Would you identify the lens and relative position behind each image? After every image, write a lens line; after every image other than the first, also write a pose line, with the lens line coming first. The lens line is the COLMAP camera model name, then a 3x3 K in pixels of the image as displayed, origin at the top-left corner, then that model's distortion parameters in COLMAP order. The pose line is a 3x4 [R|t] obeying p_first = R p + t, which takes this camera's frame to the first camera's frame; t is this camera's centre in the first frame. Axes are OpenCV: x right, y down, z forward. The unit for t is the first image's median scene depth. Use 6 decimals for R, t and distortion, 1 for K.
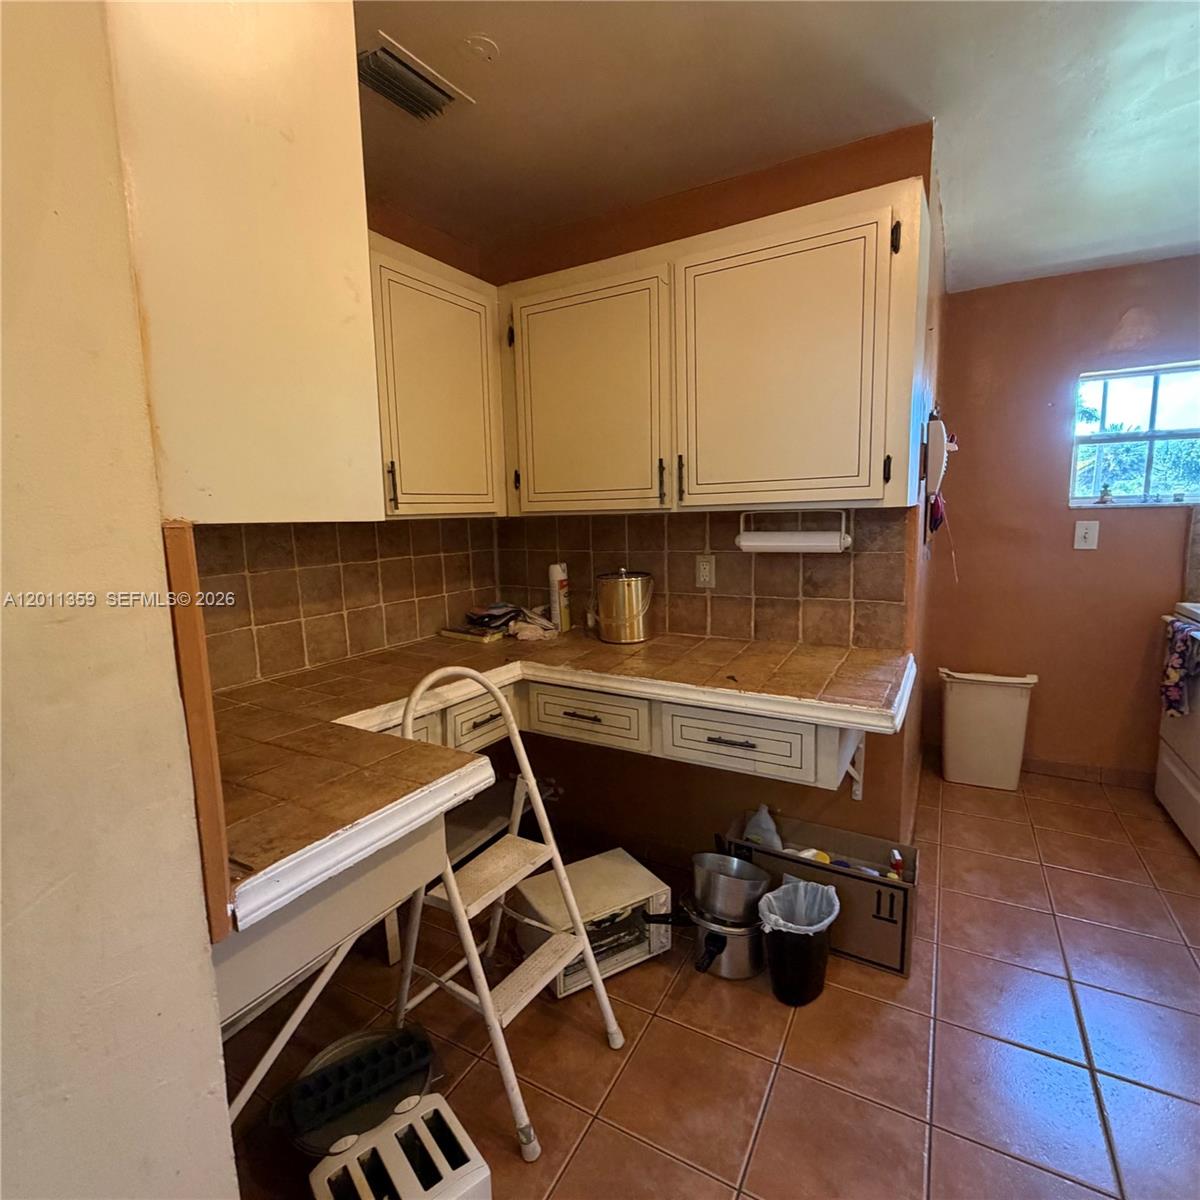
lens RADIAL K [[632.5, 0, 591.6], [0, 632.5, 602.4], [0, 0, 1]] dist [-0.002247, -0.000373]
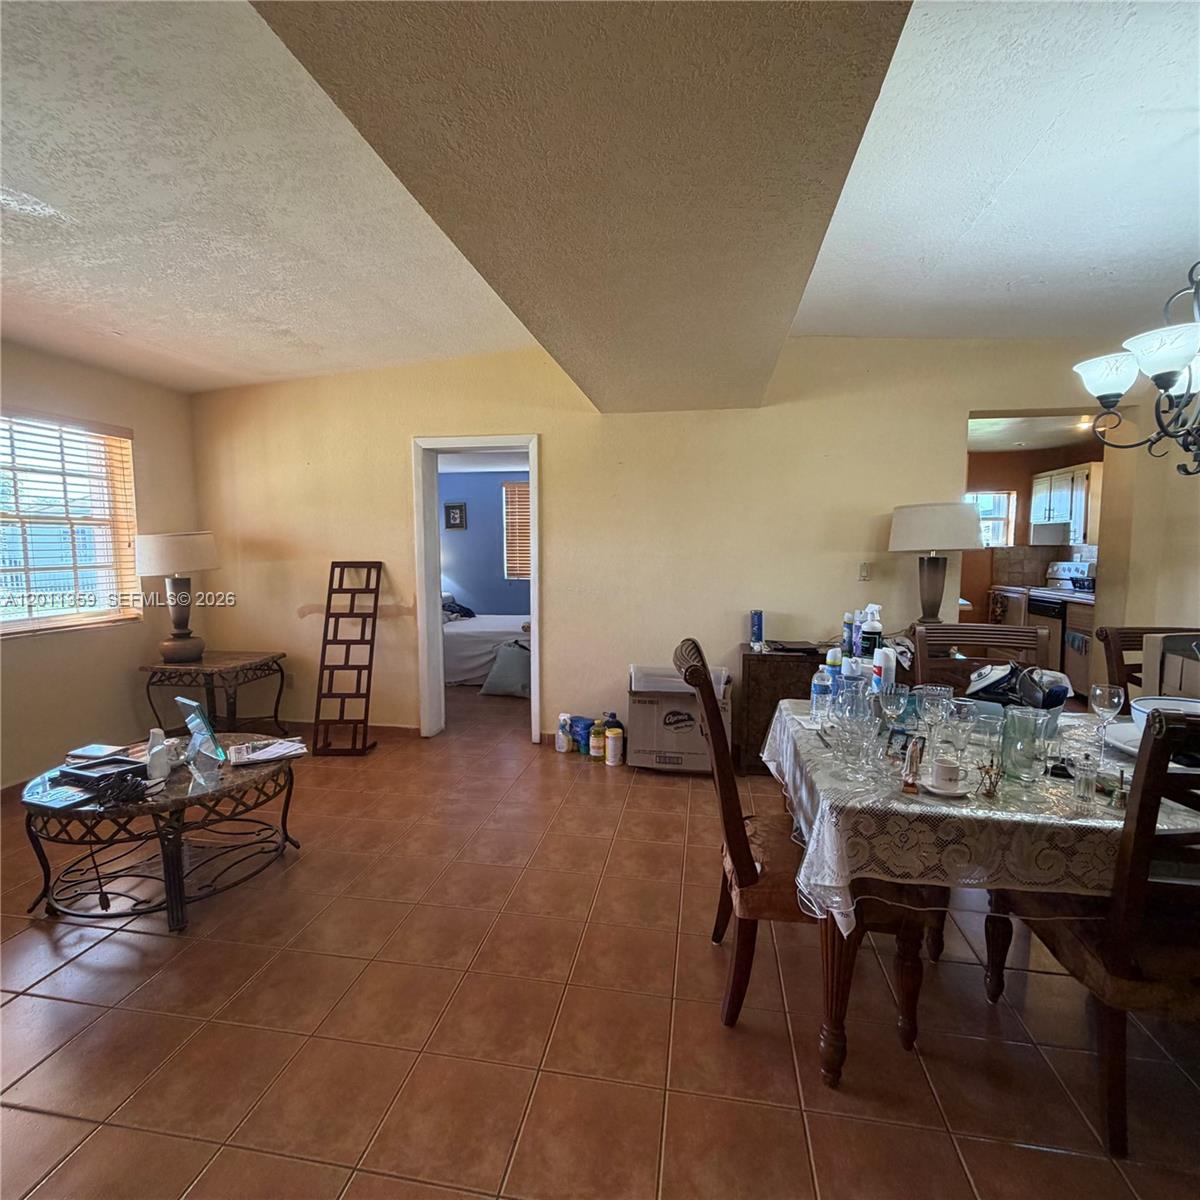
lens RADIAL K [[632.5, 0, 591.6], [0, 632.5, 602.4], [0, 0, 1]] dist [-0.002247, -0.000373]
pose [[0.945725, -0.009574, 0.324826, -2.065955], [0.027164, 0.998397, -0.049661, 0.218661], [-0.323830, 0.055789, 0.944469, -1.269719]]
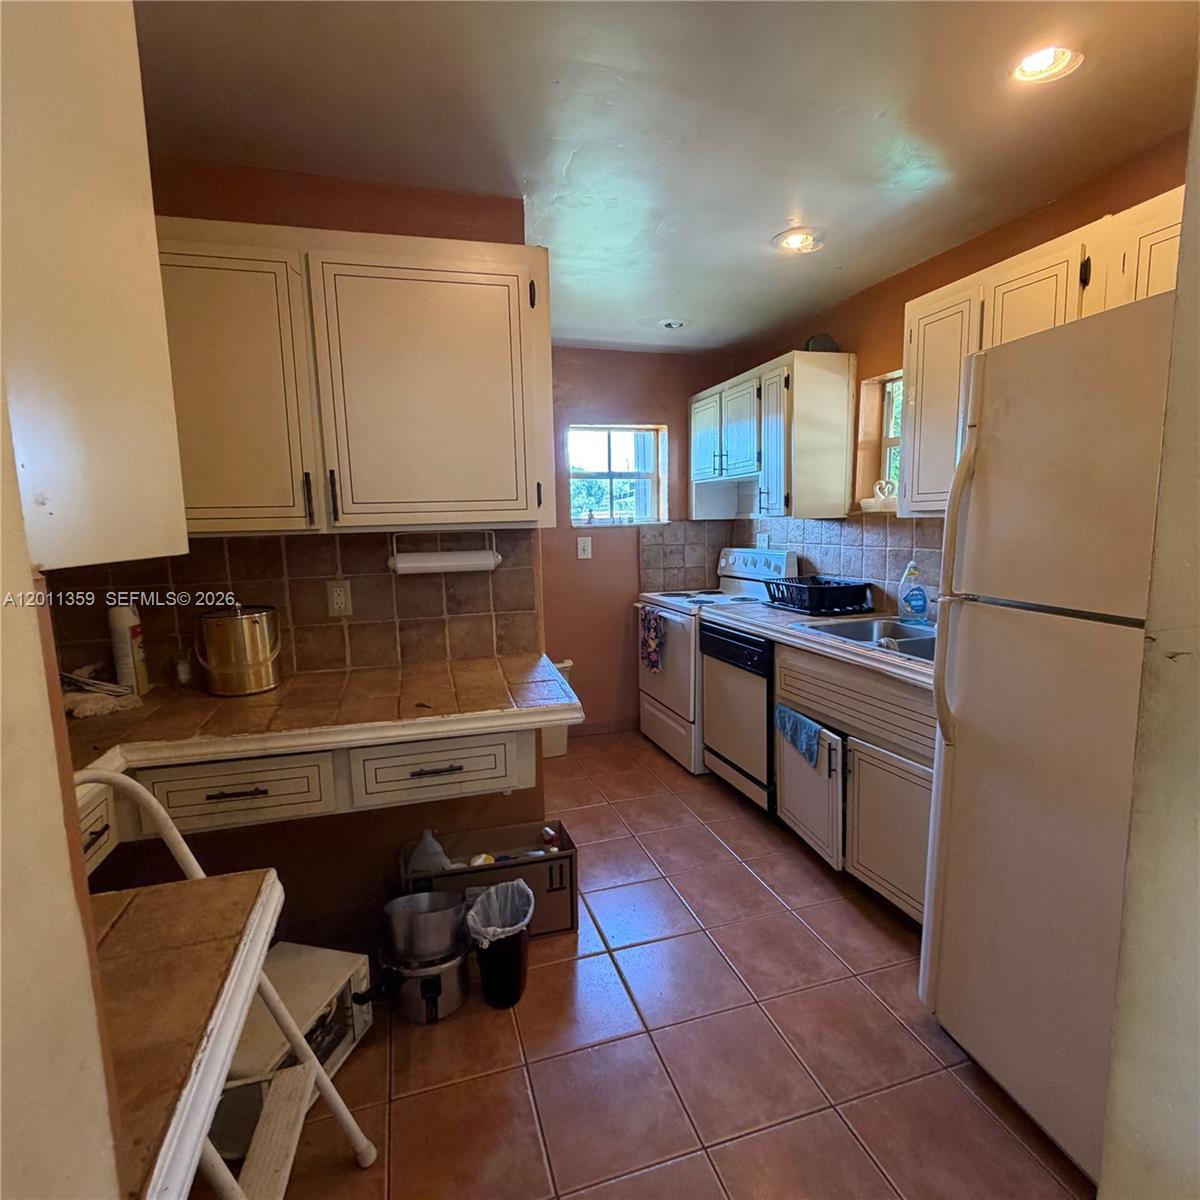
lens RADIAL K [[632.5, 0, 591.6], [0, 632.5, 602.4], [0, 0, 1]] dist [-0.002247, -0.000373]
pose [[0.691519, -0.086211, 0.717195, -0.252958], [0.107010, 0.994124, 0.016320, -0.021923], [-0.714388, 0.065461, 0.696681, 0.126001]]
